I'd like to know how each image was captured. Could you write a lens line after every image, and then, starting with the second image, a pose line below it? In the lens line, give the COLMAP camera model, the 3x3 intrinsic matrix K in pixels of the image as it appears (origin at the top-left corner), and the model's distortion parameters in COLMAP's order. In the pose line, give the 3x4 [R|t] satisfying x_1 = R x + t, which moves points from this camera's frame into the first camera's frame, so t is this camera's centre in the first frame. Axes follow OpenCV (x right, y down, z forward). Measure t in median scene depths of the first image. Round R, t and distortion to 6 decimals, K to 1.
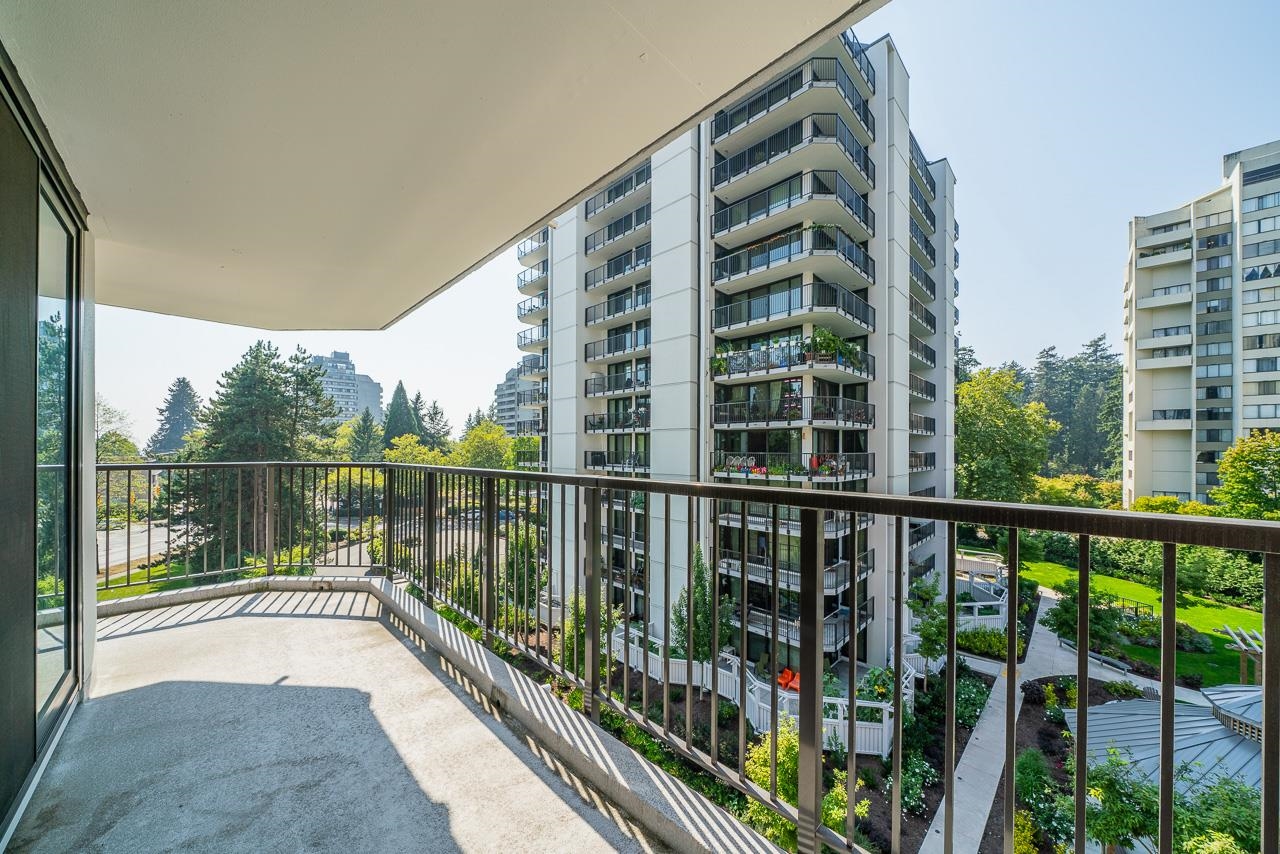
lens RADIAL K [[426.6, 0, 656.5], [0, 426.6, 450.6], [0, 0, 1]] dist [-0.007337, -0.000051]
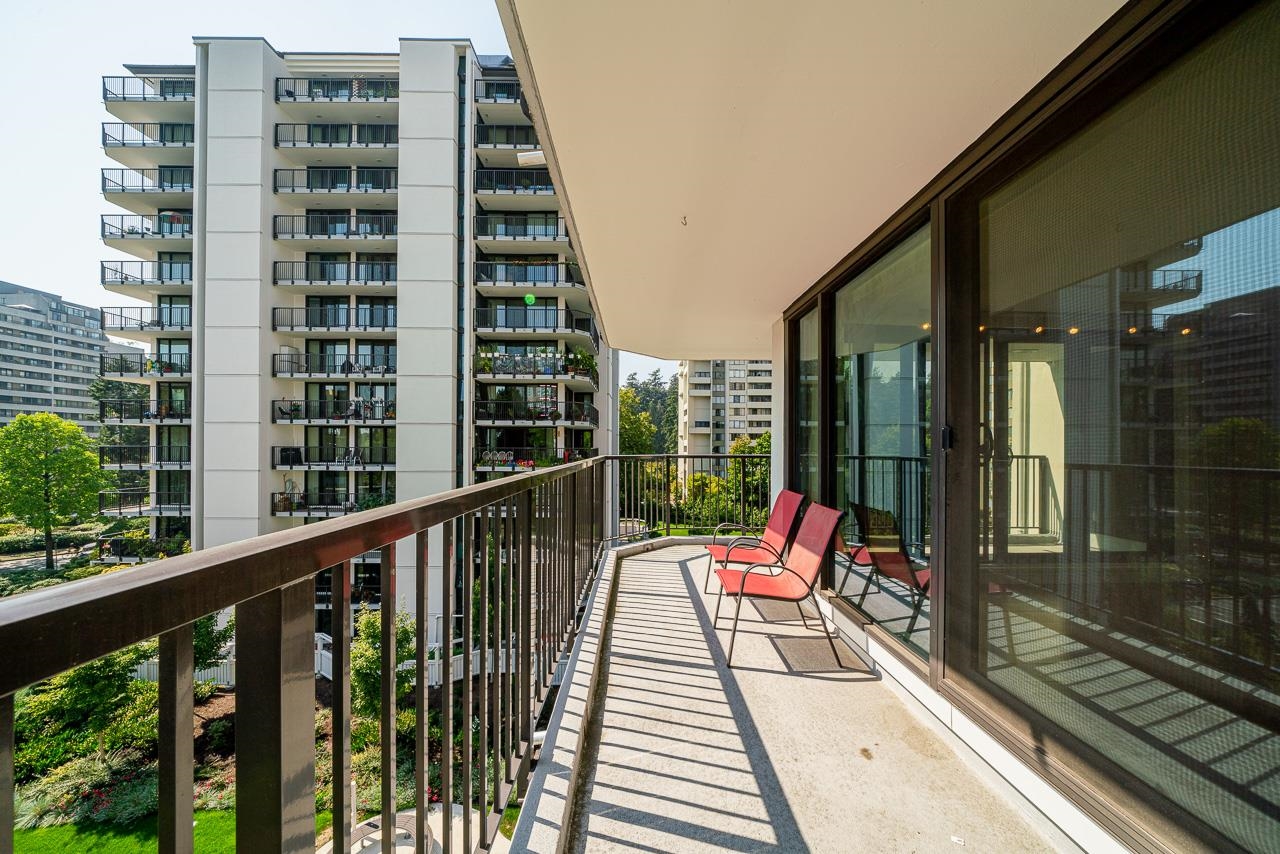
lens RADIAL K [[424.7, 0, 613.0], [0, 424.7, 447.5], [0, 0, 1]] dist [0.000917, 0.000029]
pose [[0.732098, -0.002655, 0.681194, -0.314360], [0.000658, 0.999995, 0.003191, 0.001181], [-0.681199, -0.001887, 0.732096, 0.020413]]
